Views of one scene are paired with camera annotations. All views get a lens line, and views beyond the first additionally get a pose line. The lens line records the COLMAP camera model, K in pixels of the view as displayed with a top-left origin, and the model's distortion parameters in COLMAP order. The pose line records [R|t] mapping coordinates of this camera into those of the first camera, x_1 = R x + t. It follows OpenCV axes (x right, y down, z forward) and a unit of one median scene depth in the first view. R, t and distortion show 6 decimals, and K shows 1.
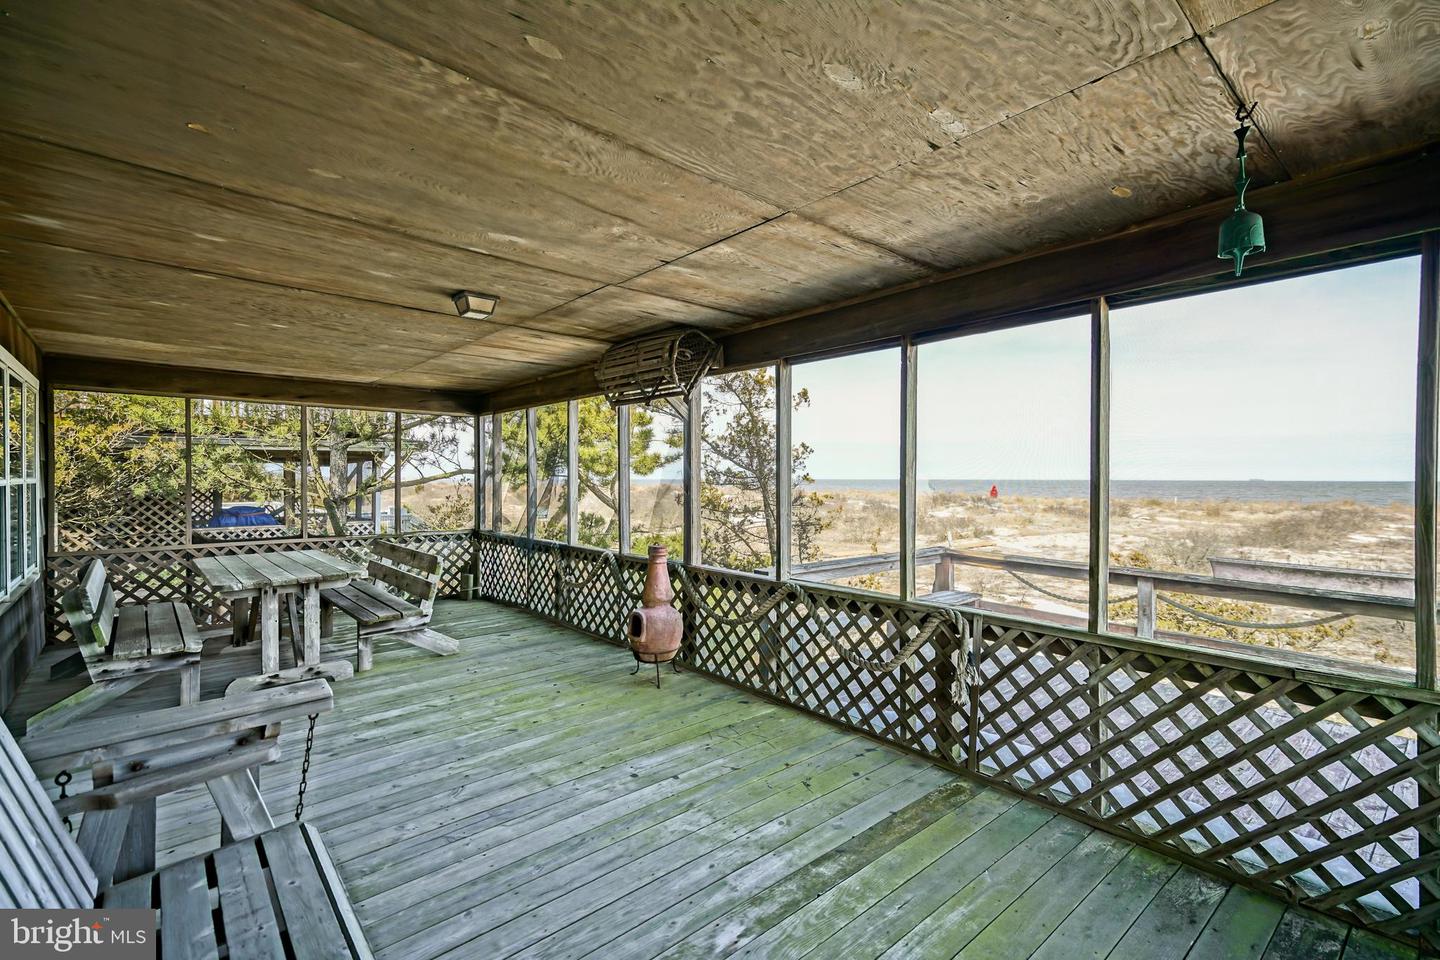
lens RADIAL K [[644.4, 0, 705.6], [0, 644.4, 478.0], [0, 0, 1]] dist [0.032401, -0.000295]
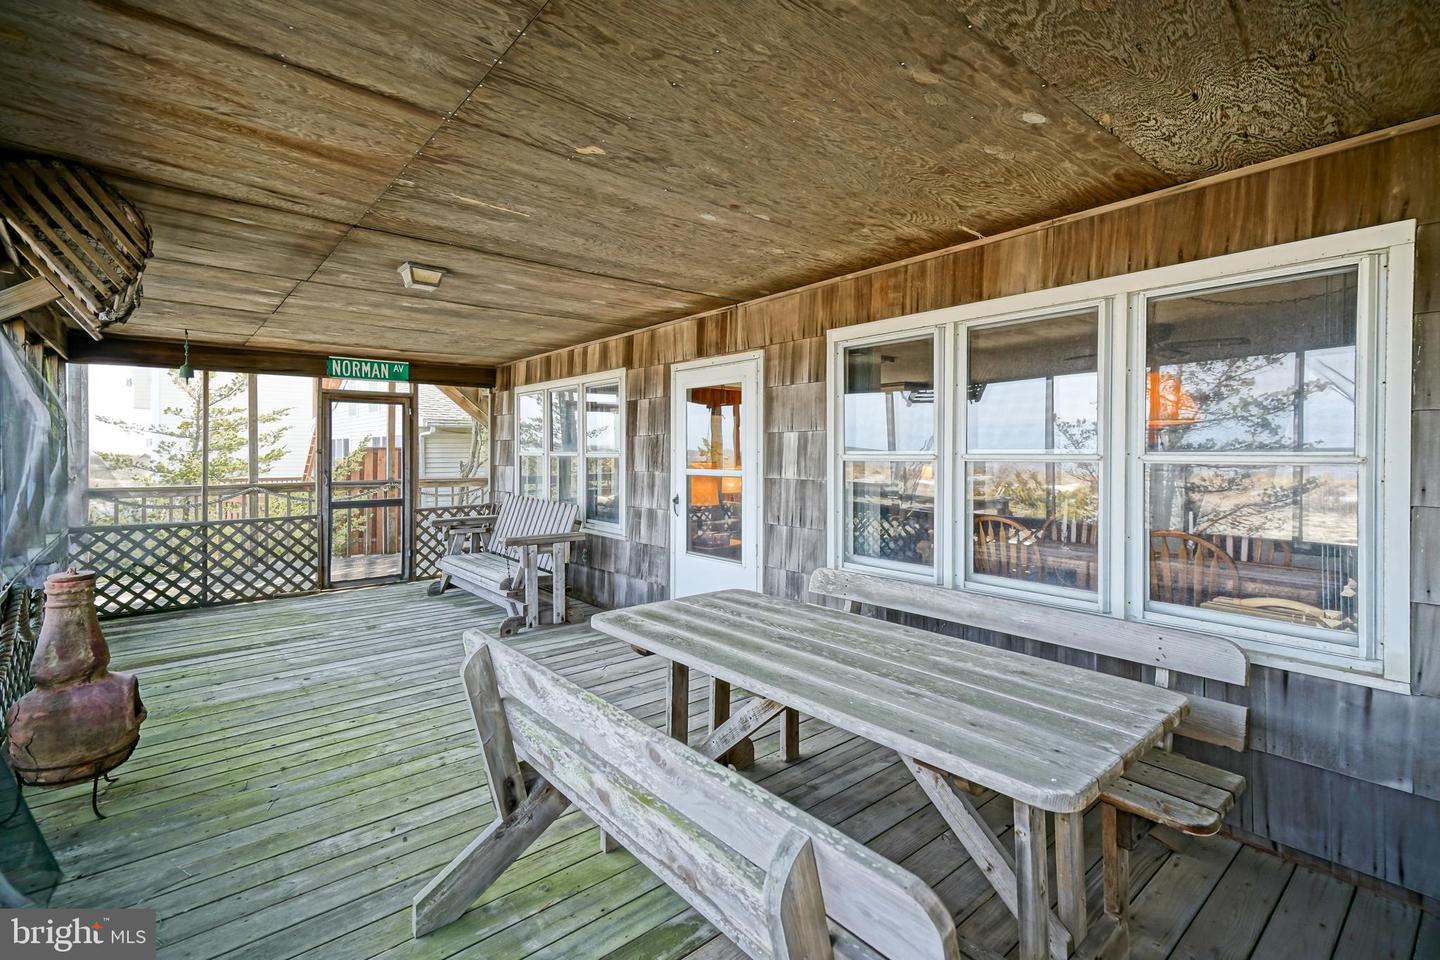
lens RADIAL K [[634.3, 0, 709.7], [0, 634.3, 467.2], [0, 0, 1]] dist [0.032951, -0.000285]
pose [[-0.999994, 0.002092, -0.002713, -0.874611], [0.002073, 0.999973, 0.007086, 0.022308], [0.002728, 0.007080, -0.999971, 2.186271]]
